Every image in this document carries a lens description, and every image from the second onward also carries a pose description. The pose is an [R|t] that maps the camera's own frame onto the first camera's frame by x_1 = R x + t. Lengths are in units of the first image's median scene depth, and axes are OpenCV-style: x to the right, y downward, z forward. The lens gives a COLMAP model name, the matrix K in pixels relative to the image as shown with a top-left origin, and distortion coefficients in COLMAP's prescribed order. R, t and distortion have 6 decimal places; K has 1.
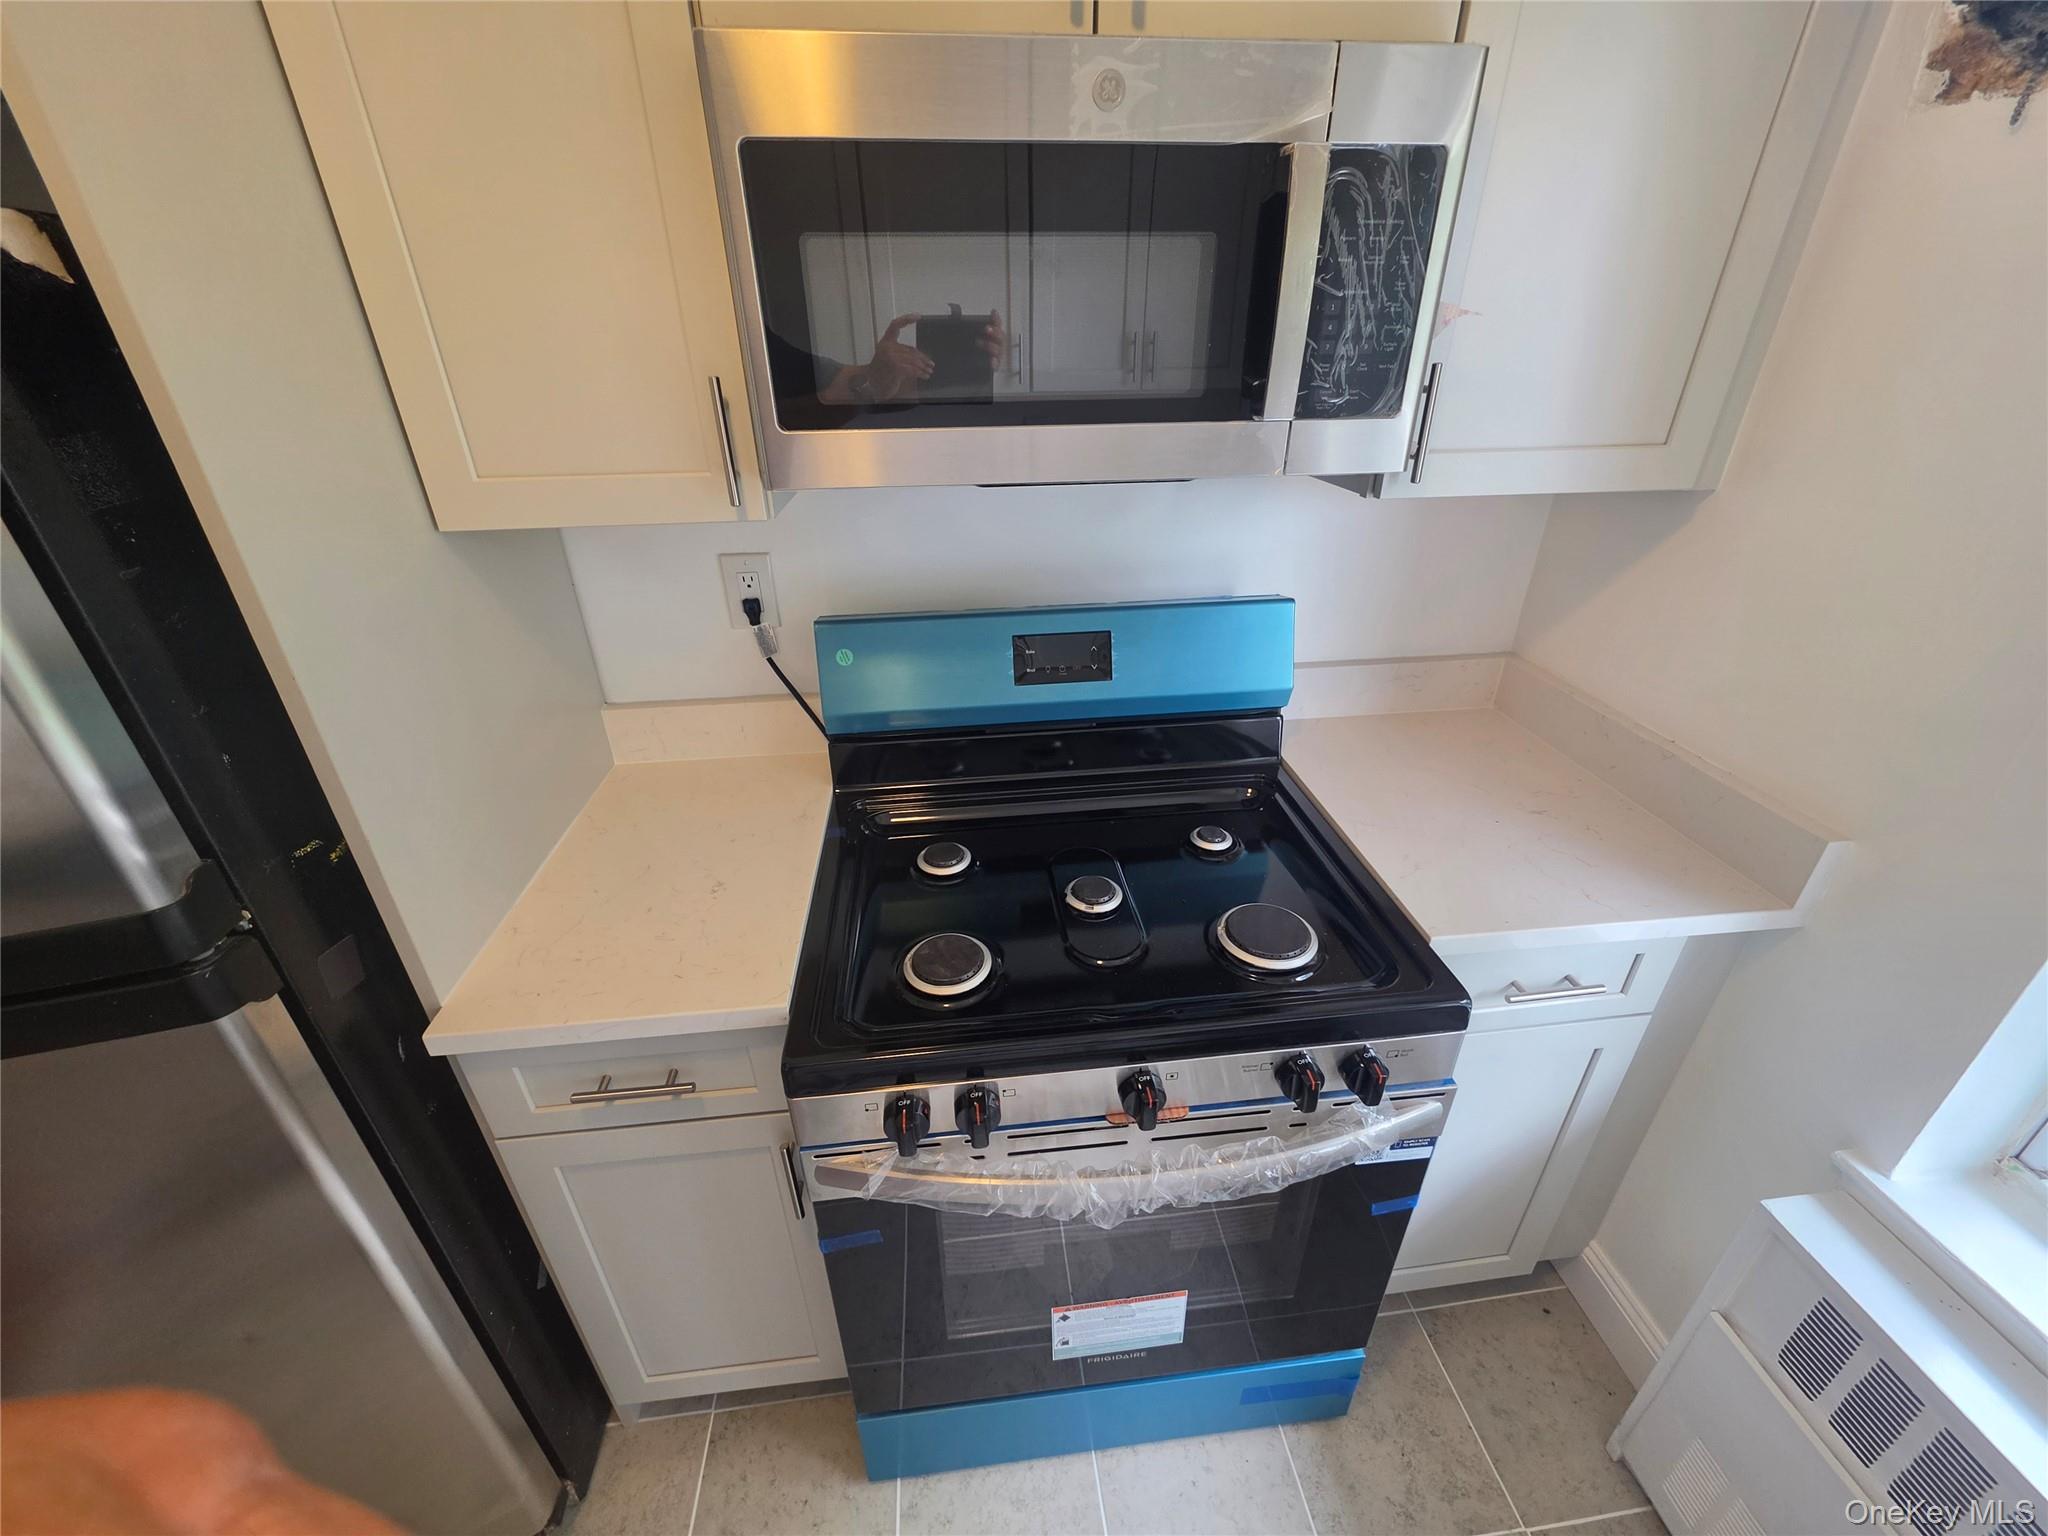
lens RADIAL K [[821.3, 0, 1023.4], [0, 821.3, 757.8], [0, 0, 1]] dist [-0.000379, 0.000466]
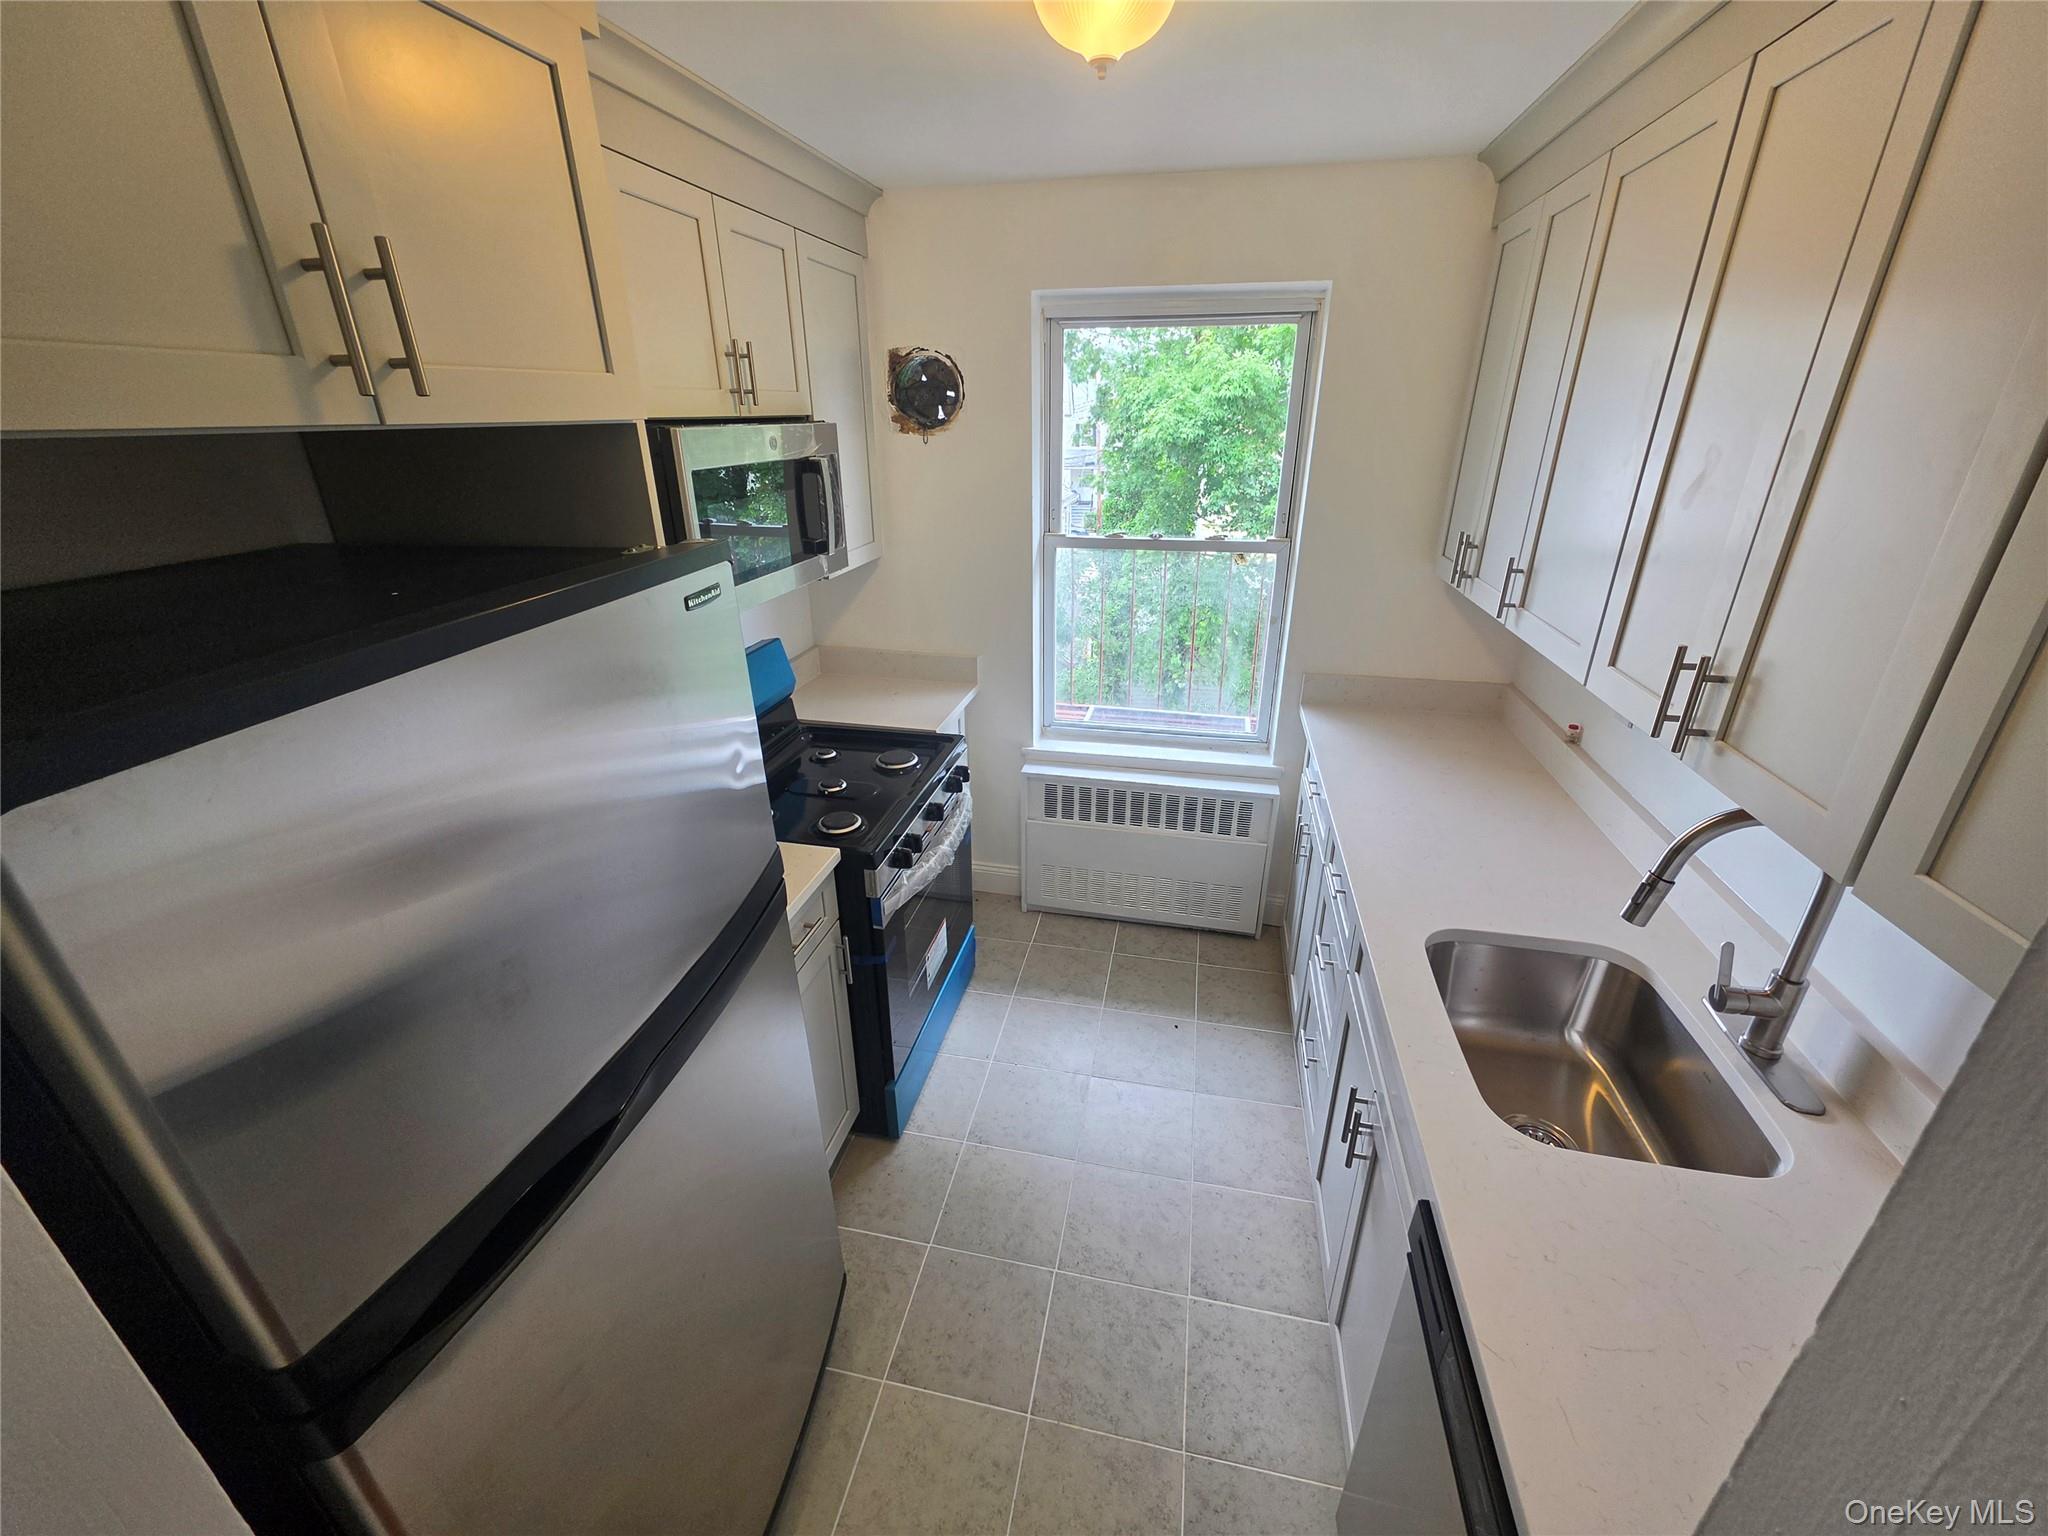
lens RADIAL K [[818.1, 0, 1030.8], [0, 818.1, 756.2], [0, 0, 1]] dist [0.000519, 0.000111]
pose [[0.315910, -0.361377, 0.877273, -1.722941], [0.440562, 0.874770, 0.201697, -0.097487], [-0.840301, 0.322775, 0.435558, -0.355934]]
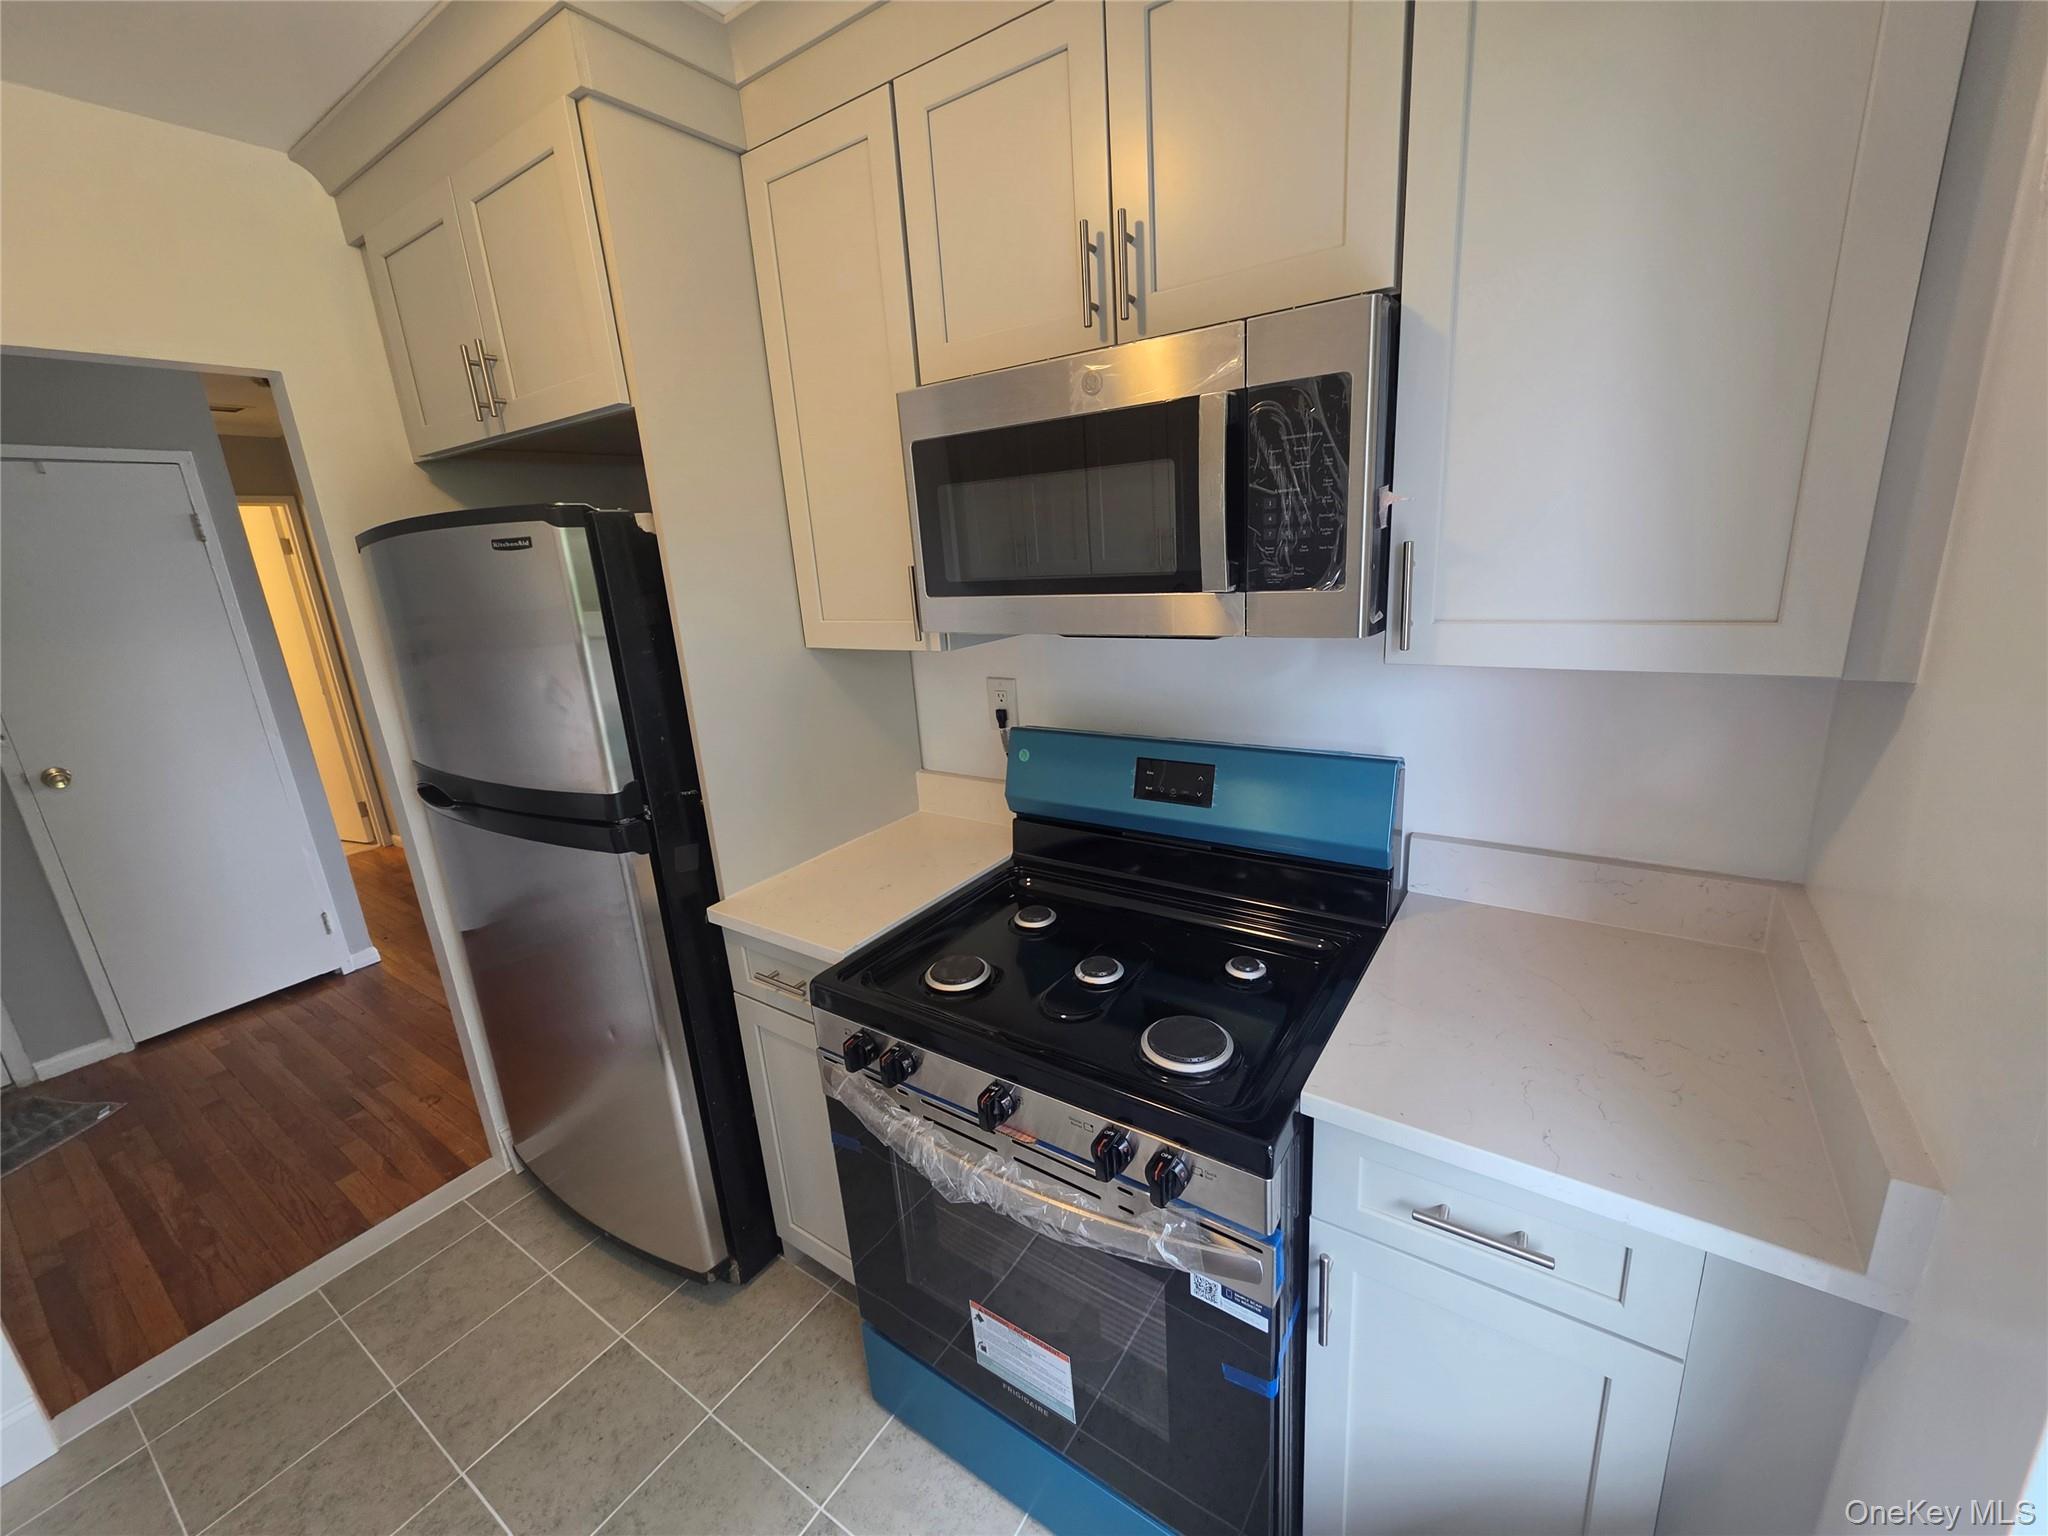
lens RADIAL K [[818.1, 0, 1030.8], [0, 818.1, 756.2], [0, 0, 1]] dist [0.000519, 0.000111]
pose [[0.758828, 0.132810, -0.637606, 0.829259], [-0.250632, 0.963143, -0.097665, 0.010956], [0.601136, 0.233915, 0.764146, -0.034051]]
